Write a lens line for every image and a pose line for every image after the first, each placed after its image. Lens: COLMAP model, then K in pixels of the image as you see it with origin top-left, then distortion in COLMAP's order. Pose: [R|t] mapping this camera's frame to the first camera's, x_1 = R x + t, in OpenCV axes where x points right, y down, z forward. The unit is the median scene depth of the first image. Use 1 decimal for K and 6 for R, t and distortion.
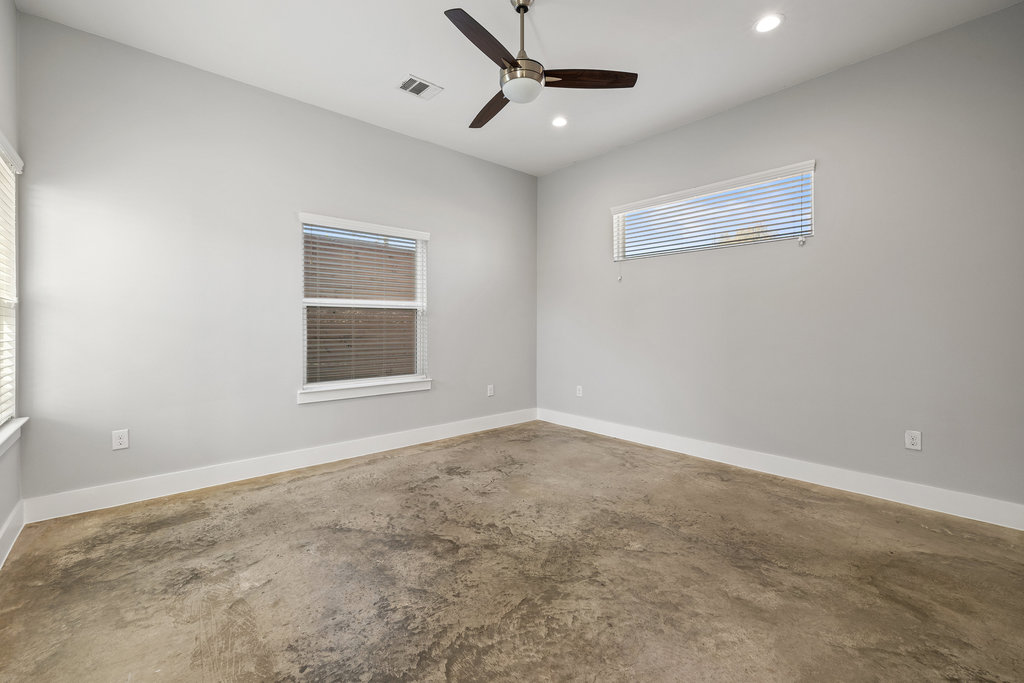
lens RADIAL K [[435.5, 0, 513.0], [0, 435.5, 338.0], [0, 0, 1]] dist [-0.000034, 0.002328]
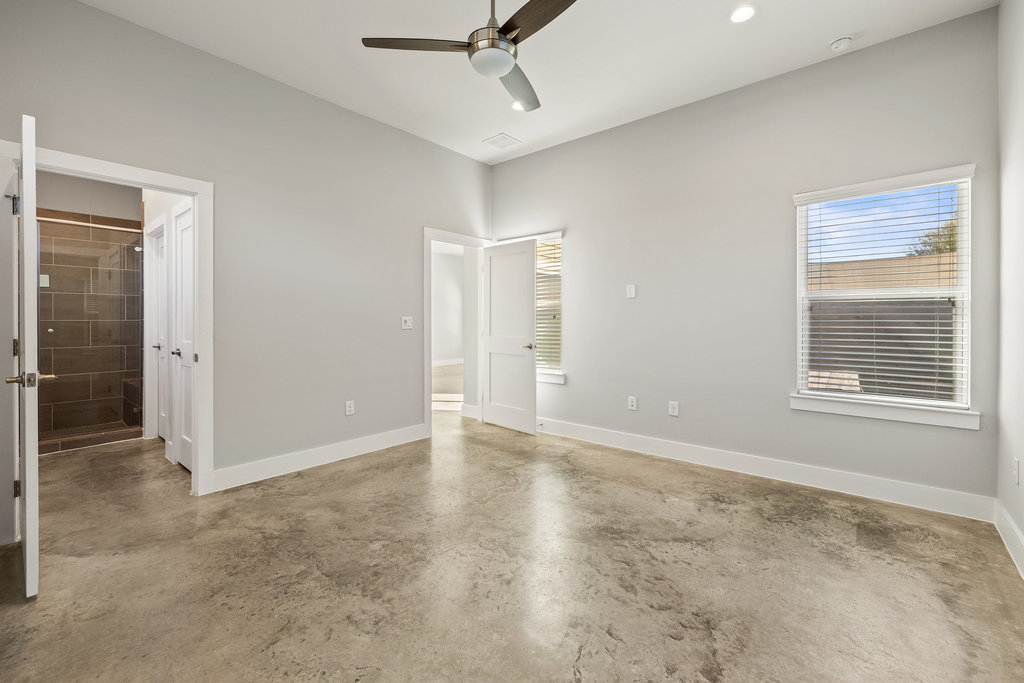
lens RADIAL K [[435.5, 0, 509.7], [0, 435.5, 322.8], [0, 0, 1]] dist [-0.000034, 0.002328]
pose [[-0.991094, -0.000218, -0.133166, 0.114714], [-0.004358, 0.999516, 0.030798, -0.060209], [0.133095, 0.031104, -0.990615, 2.021207]]
